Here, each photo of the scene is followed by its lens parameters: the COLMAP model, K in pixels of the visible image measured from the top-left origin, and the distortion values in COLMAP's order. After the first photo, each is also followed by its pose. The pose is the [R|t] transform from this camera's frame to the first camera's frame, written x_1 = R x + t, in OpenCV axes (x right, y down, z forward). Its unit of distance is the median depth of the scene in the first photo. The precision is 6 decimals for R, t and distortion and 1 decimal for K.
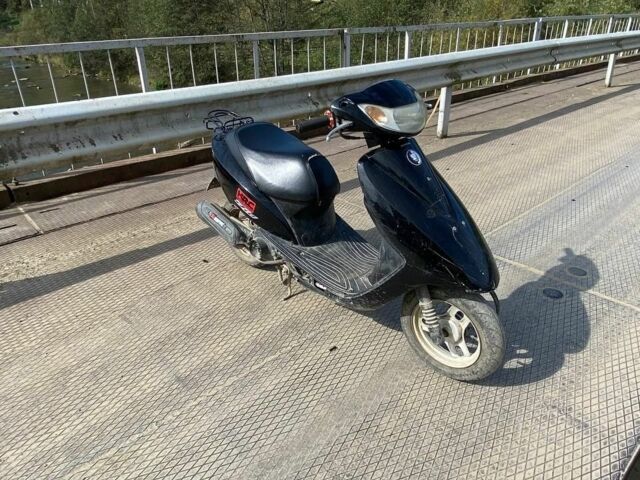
lens RADIAL K [[456.4, 0, 320.0], [0, 456.4, 240.0], [0, 0, 1]] dist [-0.005532, -0.007082]
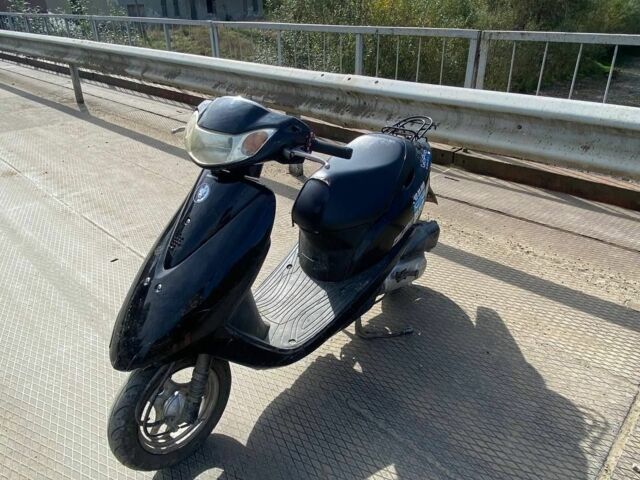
lens RADIAL K [[458.4, 0, 320.0], [0, 458.4, 240.0], [0, 0, 1]] dist [0.009434, -0.004348]
pose [[0.083397, 0.464331, -0.881727, 0.536617], [-0.437011, 0.812230, 0.386399, -0.285824], [0.895582, 0.353100, 0.270655, 0.548252]]
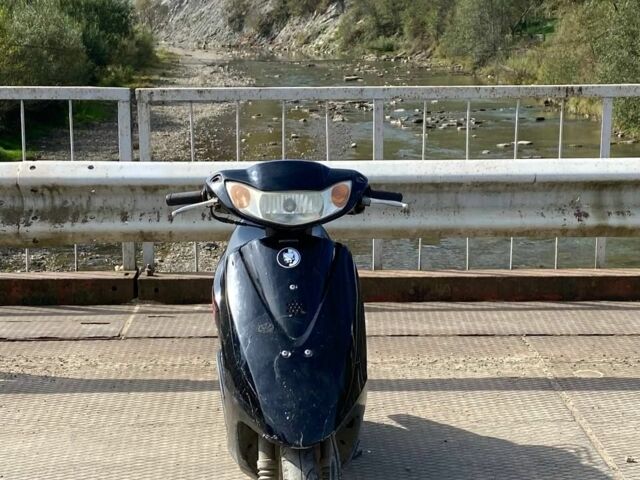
lens RADIAL K [[1162.9, 0, 320.0], [0, 1162.9, 240.0], [0, 0, 1]] dist [0.030952, 0.292909]
pose [[0.758255, 0.127694, -0.639331, 0.802430], [-0.296746, 0.940760, -0.164047, 0.049639], [0.580509, 0.314108, 0.751229, -0.227278]]
